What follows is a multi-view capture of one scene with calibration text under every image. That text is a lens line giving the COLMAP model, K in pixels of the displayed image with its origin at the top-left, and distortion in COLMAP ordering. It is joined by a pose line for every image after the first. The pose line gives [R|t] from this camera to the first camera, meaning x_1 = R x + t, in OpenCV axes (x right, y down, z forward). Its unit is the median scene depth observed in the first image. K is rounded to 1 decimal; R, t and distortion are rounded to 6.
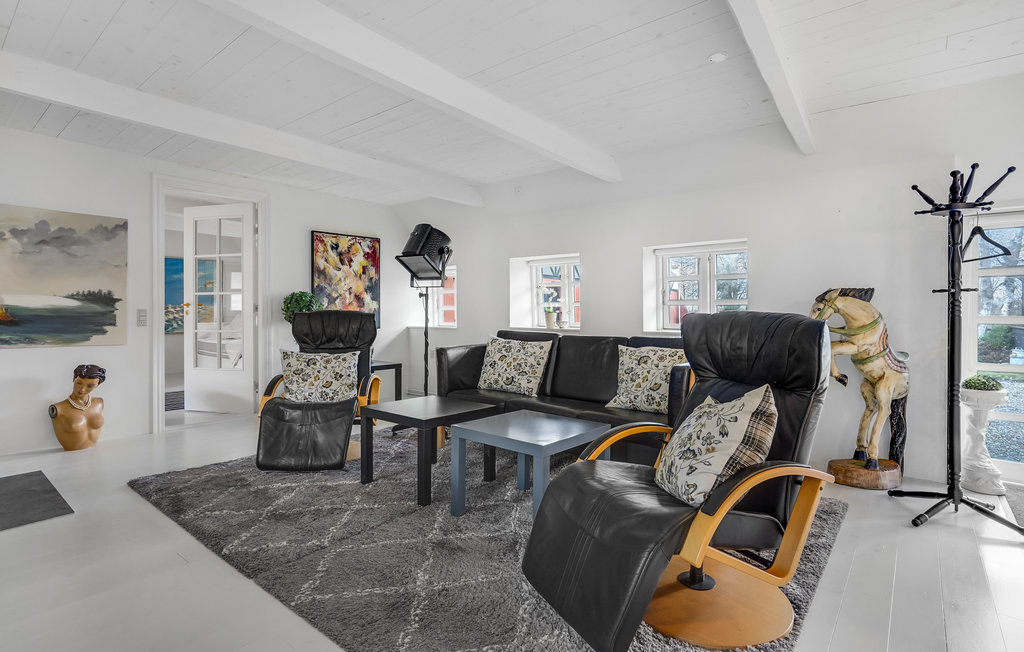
lens RADIAL K [[558.8, 0, 535.6], [0, 558.8, 307.7], [0, 0, 1]] dist [-0.004002, 0.001119]
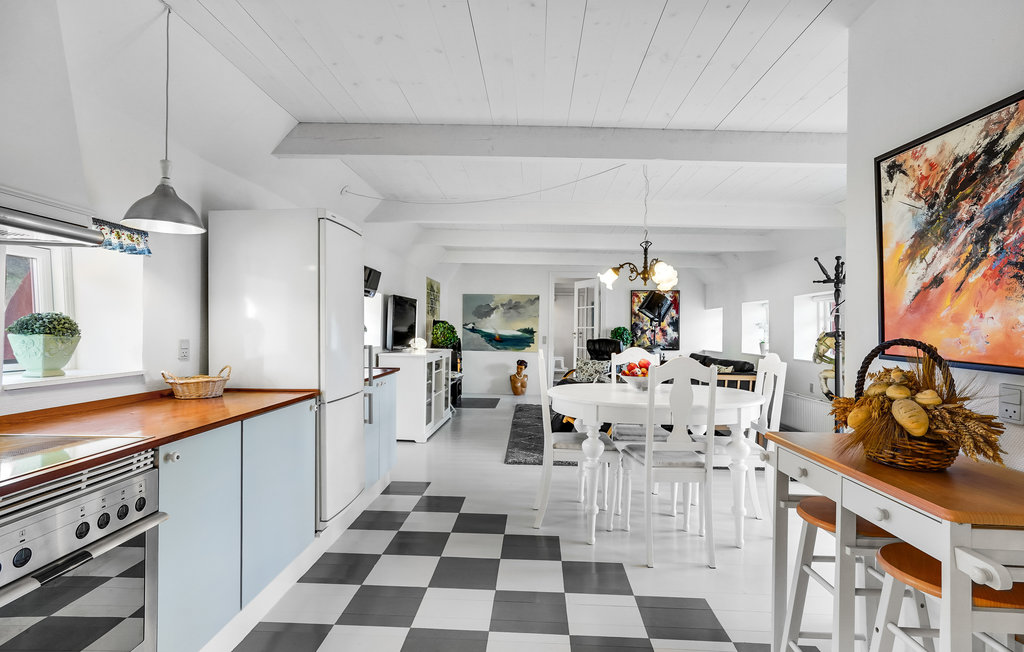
lens RADIAL K [[558.8, 0, 504.7], [0, 558.8, 320.1], [0, 0, 1]] dist [-0.004002, 0.001119]
pose [[0.547107, -0.003378, -0.837056, 1.085890], [-0.004482, 0.999966, -0.006964, -0.046658], [0.837051, 0.007562, 0.547073, -0.331789]]
